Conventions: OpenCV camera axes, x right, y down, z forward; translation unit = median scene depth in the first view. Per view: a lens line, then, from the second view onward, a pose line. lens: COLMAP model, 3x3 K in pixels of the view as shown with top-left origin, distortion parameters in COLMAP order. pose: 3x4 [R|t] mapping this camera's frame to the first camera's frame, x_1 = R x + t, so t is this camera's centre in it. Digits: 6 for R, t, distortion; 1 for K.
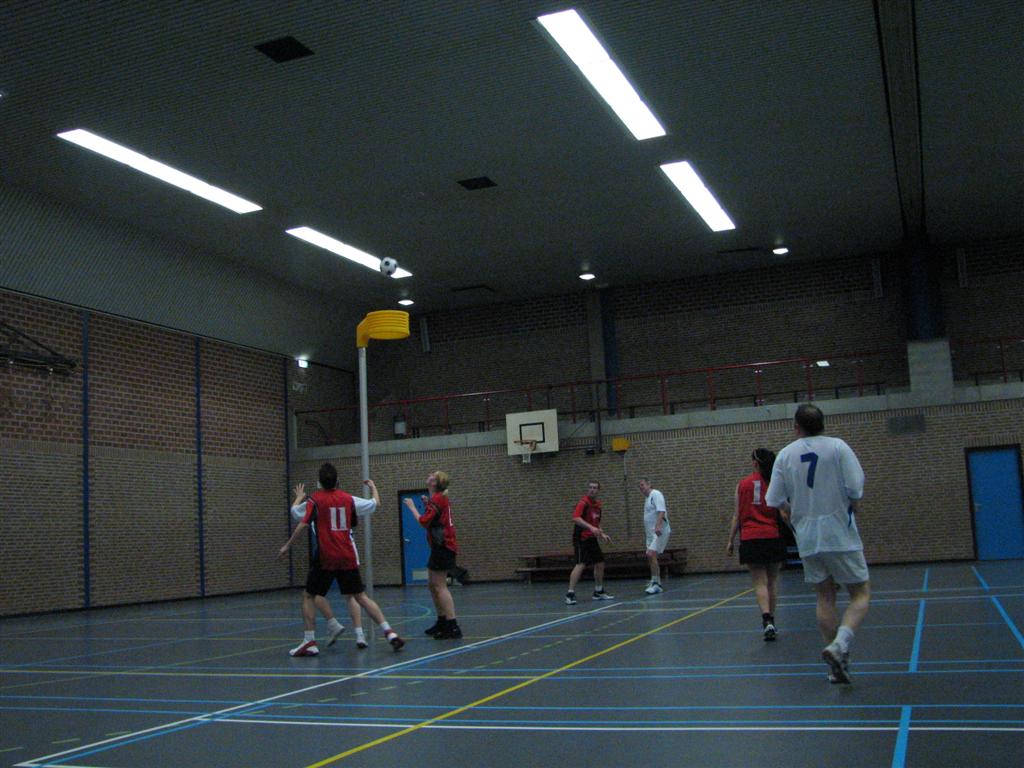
lens RADIAL K [[1096.8, 0, 512.0], [0, 1096.8, 384.0], [0, 0, 1]] dist [-0.199609, 0.253650]
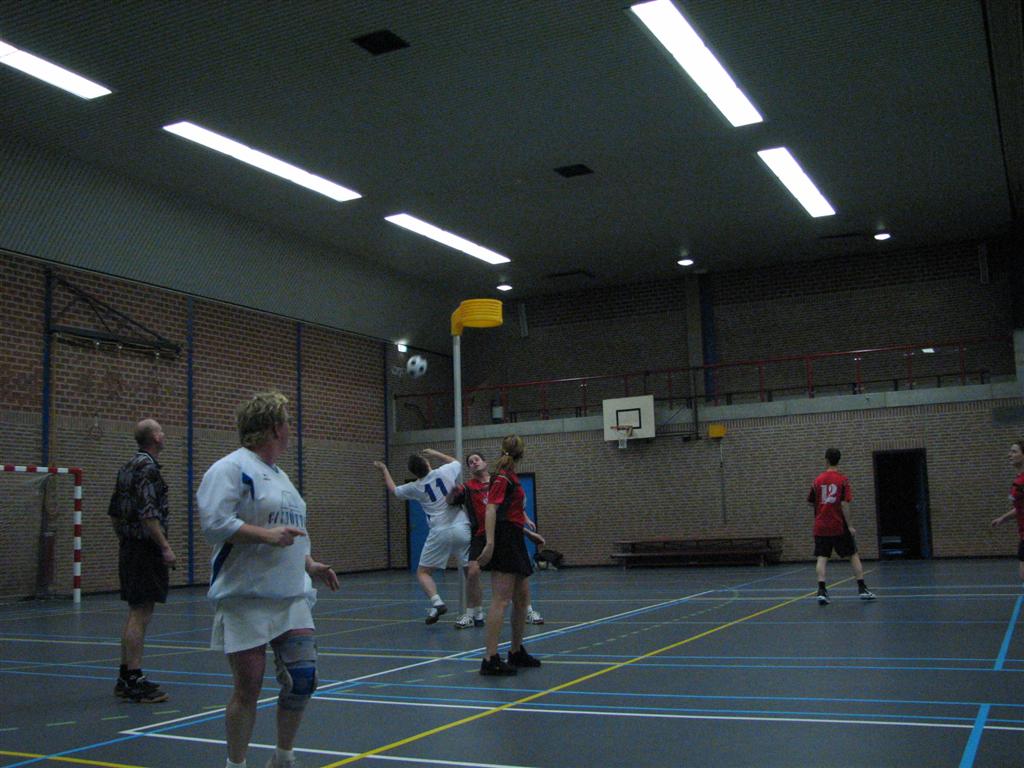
lens RADIAL K [[1096.8, 0, 512.0], [0, 1096.8, 384.0], [0, 0, 1]] dist [-0.199609, 0.253650]
pose [[0.995762, 0.007802, -0.091637, 0.003996], [-0.006423, 0.999862, 0.015338, -0.002091], [0.091744, -0.014685, 0.995674, -0.005489]]
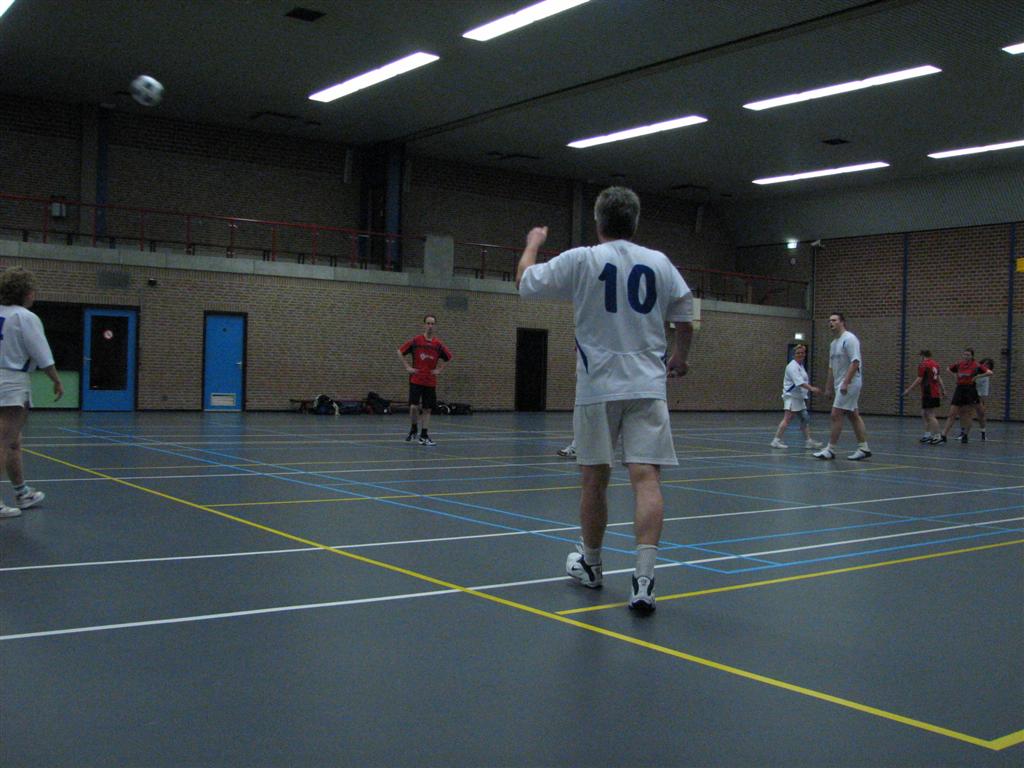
lens RADIAL K [[1096.8, 0, 512.0], [0, 1096.8, 384.0], [0, 0, 1]] dist [-0.199609, 0.253650]
pose [[0.521132, 0.056925, 0.851575, -0.931098], [-0.170794, 0.984546, 0.038705, 0.097781], [-0.836212, -0.165614, 0.522801, 0.353586]]
